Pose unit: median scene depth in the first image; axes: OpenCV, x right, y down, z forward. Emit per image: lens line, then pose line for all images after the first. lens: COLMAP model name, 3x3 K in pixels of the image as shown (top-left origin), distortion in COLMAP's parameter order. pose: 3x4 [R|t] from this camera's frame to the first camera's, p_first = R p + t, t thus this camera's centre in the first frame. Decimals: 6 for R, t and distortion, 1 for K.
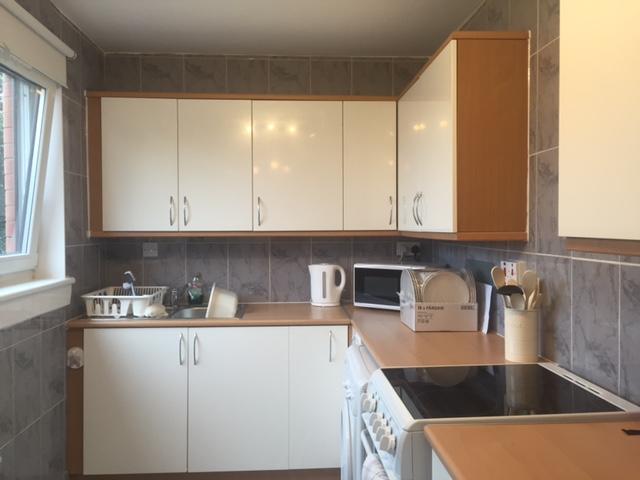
lens RADIAL K [[541.8, 0, 320.0], [0, 541.8, 240.0], [0, 0, 1]] dist [0.083605, -0.128160]
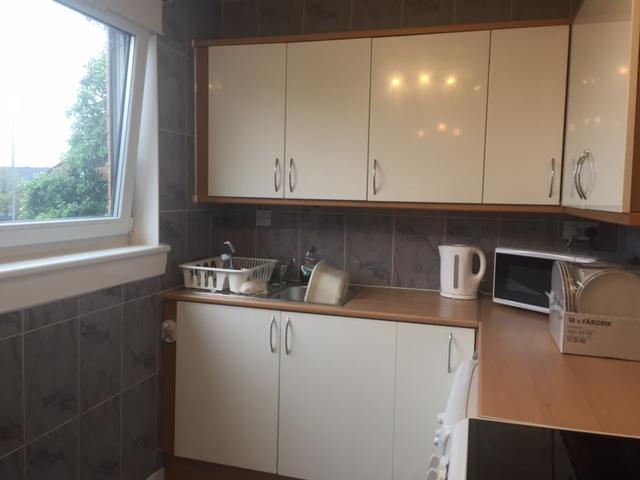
lens RADIAL K [[541.8, 0, 320.0], [0, 541.8, 240.0], [0, 0, 1]] dist [0.083605, -0.128160]
pose [[0.941867, 0.054235, -0.331579, 0.087670], [-0.035417, 0.997414, 0.062539, -0.006427], [0.334113, -0.047160, 0.941352, 0.201512]]
